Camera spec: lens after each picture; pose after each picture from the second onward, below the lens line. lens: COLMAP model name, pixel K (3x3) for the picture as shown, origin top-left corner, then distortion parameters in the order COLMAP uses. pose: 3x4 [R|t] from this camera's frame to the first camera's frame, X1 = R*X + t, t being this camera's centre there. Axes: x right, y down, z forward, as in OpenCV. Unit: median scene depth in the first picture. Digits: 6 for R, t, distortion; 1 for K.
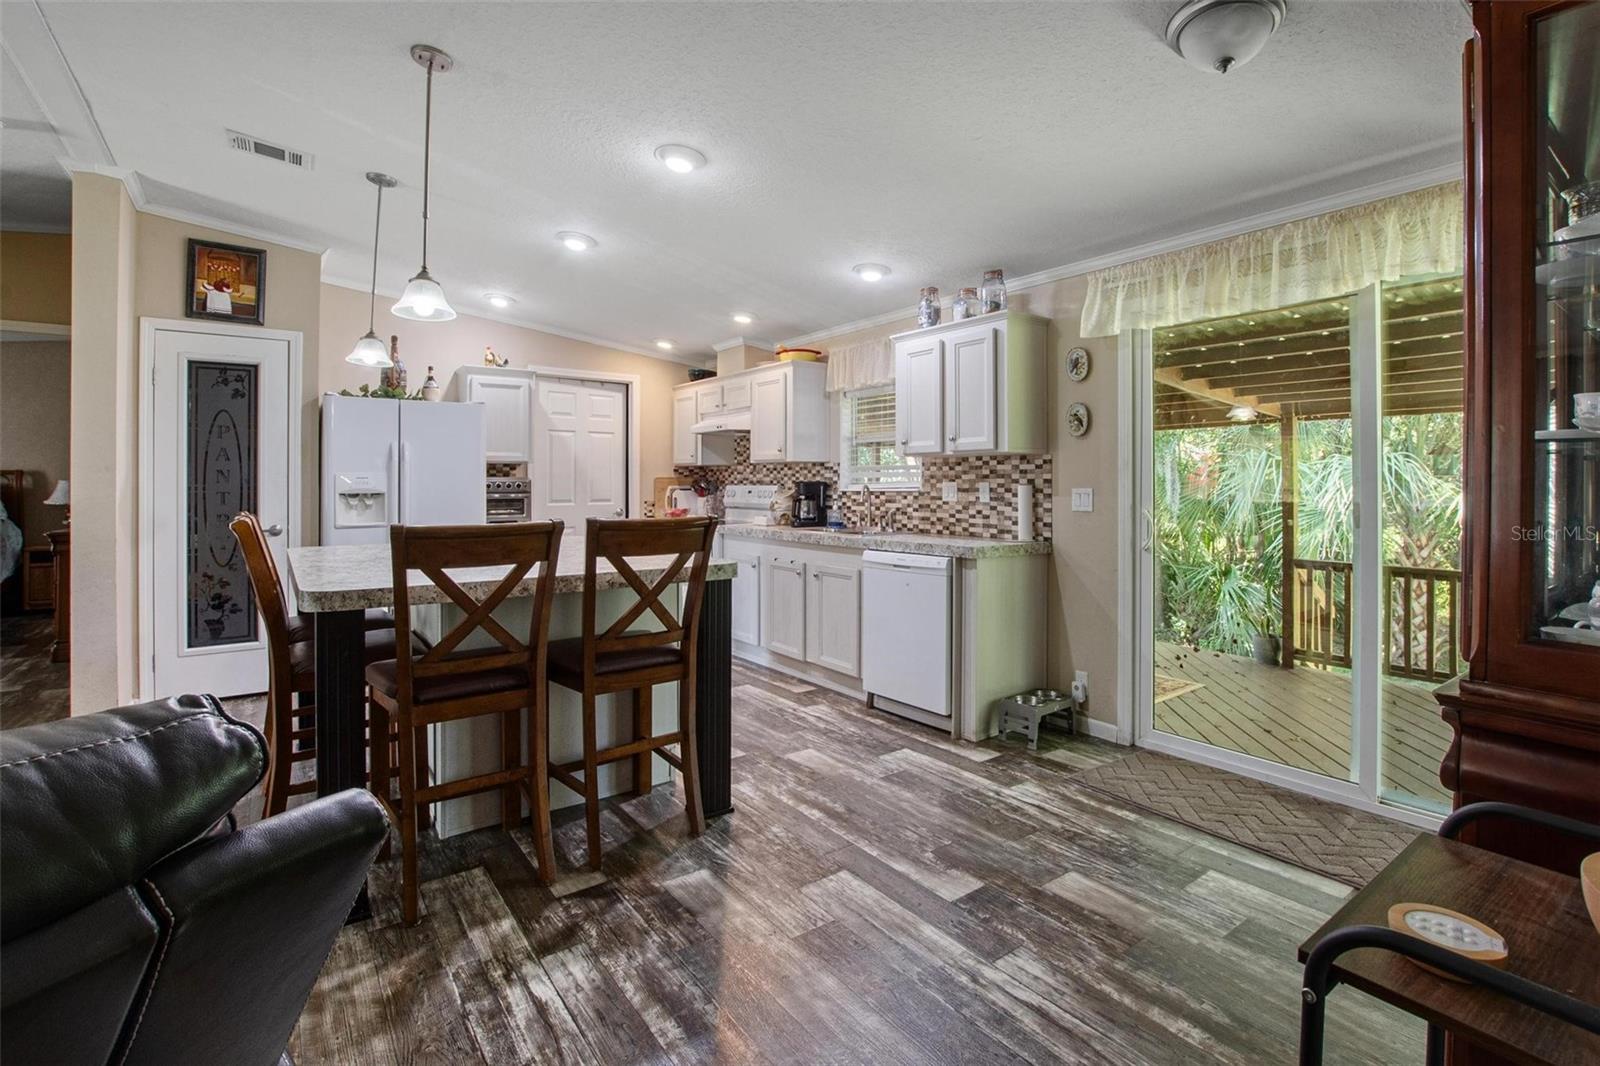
lens RADIAL K [[750.0, 0, 802.4], [0, 750.0, 480.7], [0, 0, 1]] dist [-0.023615, 0.000174]
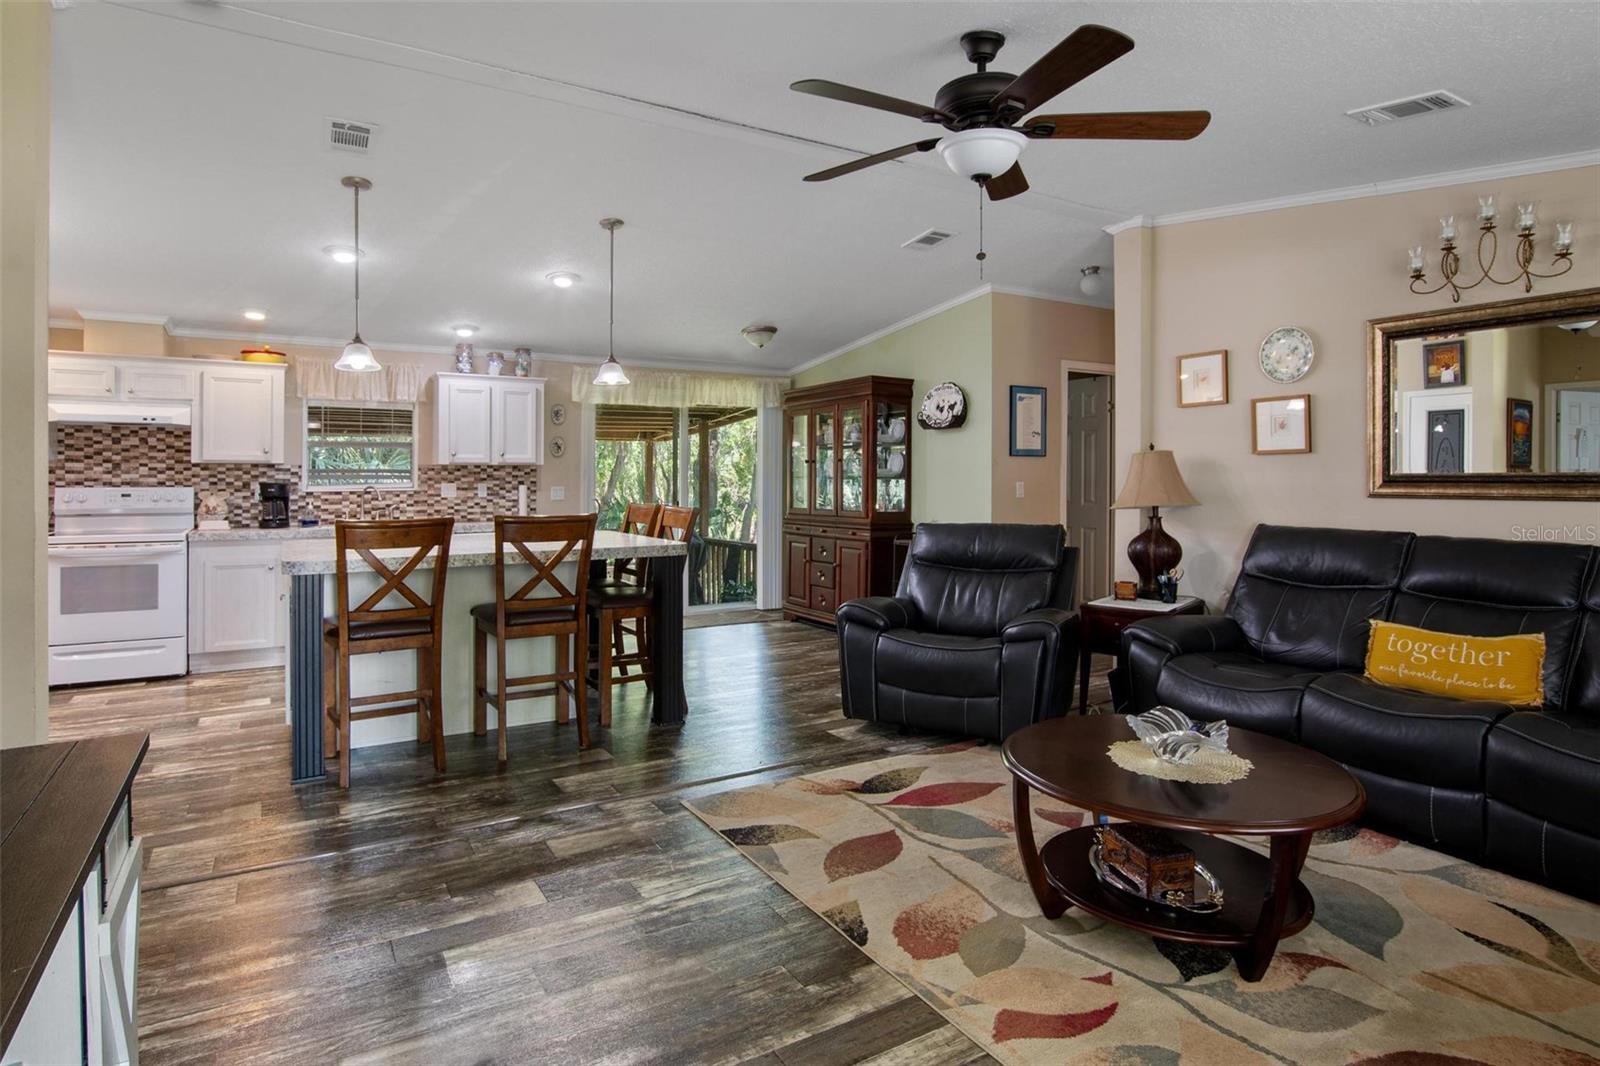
lens RADIAL K [[866.4, 0, 764.4], [0, 866.4, 477.9], [0, 0, 1]] dist [0.003320, 0.001091]
pose [[0.120897, 0.000493, 0.992665, -1.285943], [-0.003808, 0.999993, -0.000033, -0.009555], [-0.992658, -0.003776, 0.120898, 0.239282]]
